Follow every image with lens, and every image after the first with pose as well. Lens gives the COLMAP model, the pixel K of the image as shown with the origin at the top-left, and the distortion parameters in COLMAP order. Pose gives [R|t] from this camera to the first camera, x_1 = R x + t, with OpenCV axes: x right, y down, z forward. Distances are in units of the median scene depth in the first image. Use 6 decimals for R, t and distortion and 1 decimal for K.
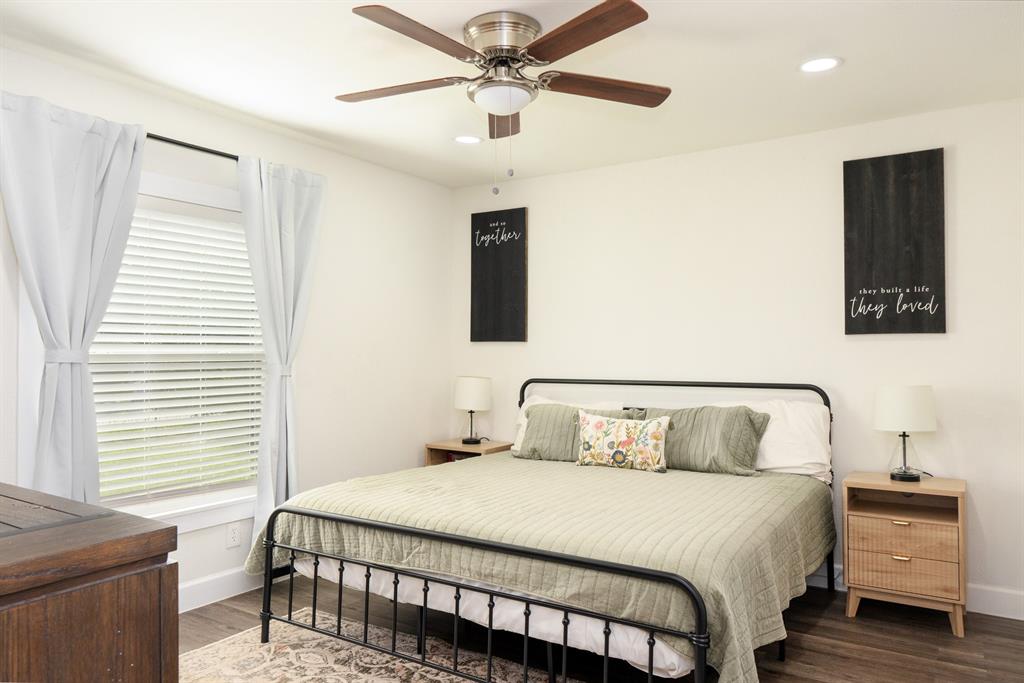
lens RADIAL K [[704.6, 0, 526.9], [0, 704.6, 345.6], [0, 0, 1]] dist [0.001373, 0.001137]
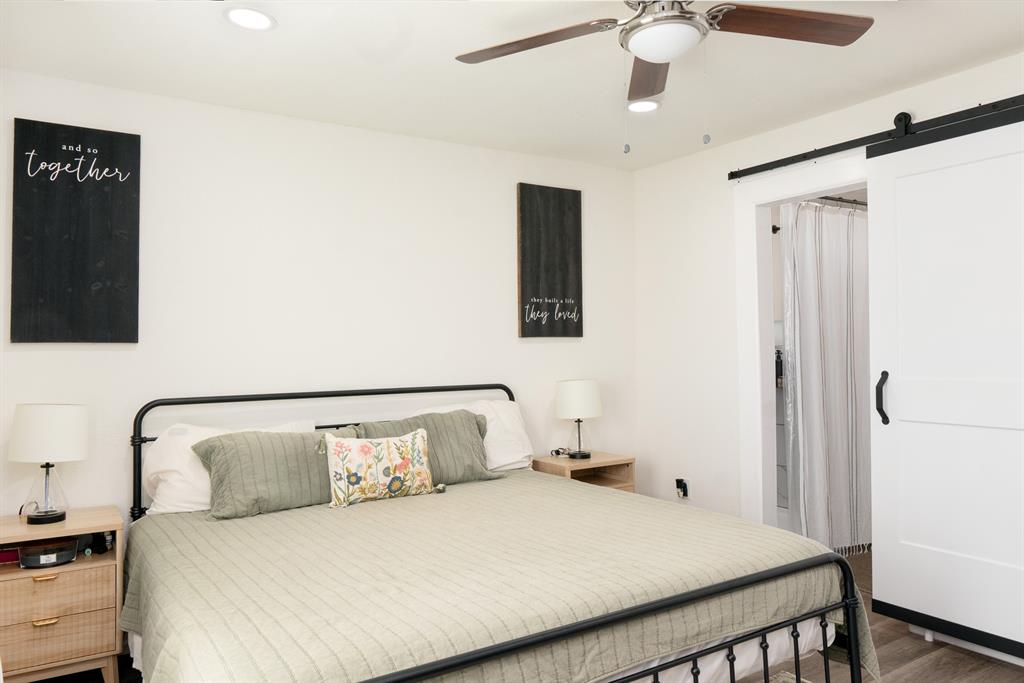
lens RADIAL K [[689.2, 0, 512.0], [0, 689.2, 341.5], [0, 0, 1]] dist [-0.007204, -0.003435]
pose [[0.437779, 0.005991, 0.899063, -0.531584], [0.005717, 0.999939, -0.009447, 0.000987], [-0.899065, 0.009275, 0.437718, 0.533053]]
